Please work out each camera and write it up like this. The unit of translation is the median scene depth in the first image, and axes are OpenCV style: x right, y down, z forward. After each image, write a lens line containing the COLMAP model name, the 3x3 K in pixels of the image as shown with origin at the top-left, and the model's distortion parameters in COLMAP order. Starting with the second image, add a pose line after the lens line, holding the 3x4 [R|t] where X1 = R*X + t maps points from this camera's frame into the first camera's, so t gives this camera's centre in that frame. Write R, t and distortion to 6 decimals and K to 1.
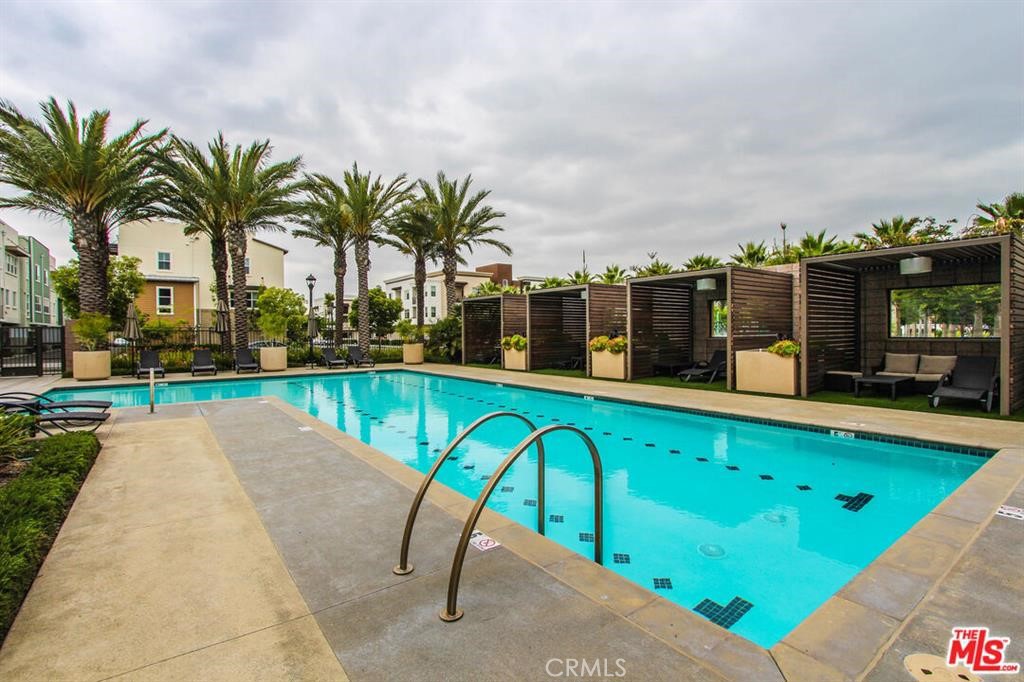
lens RADIAL K [[470.9, 0, 517.7], [0, 470.9, 340.2], [0, 0, 1]] dist [0.001099, 0.000259]
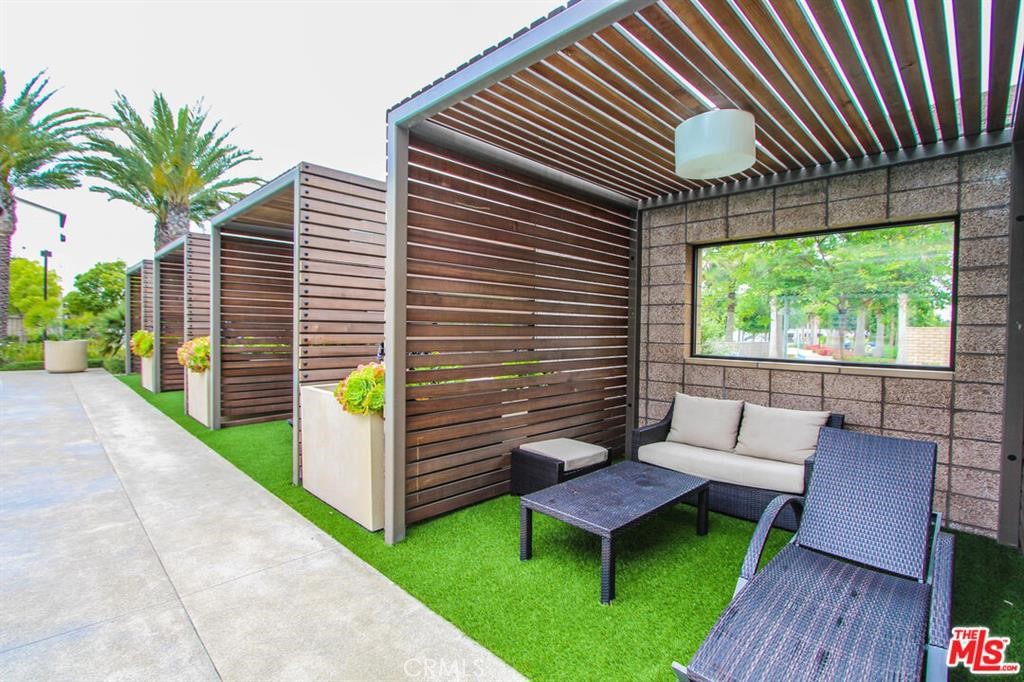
lens RADIAL K [[470.9, 0, 509.1], [0, 470.9, 339.6], [0, 0, 1]] dist [0.001099, 0.000259]
pose [[0.989859, 0.021110, 0.140478, 0.421353], [-0.022023, 0.999745, 0.004951, -0.014466], [-0.140338, -0.007994, 0.990071, 0.444533]]
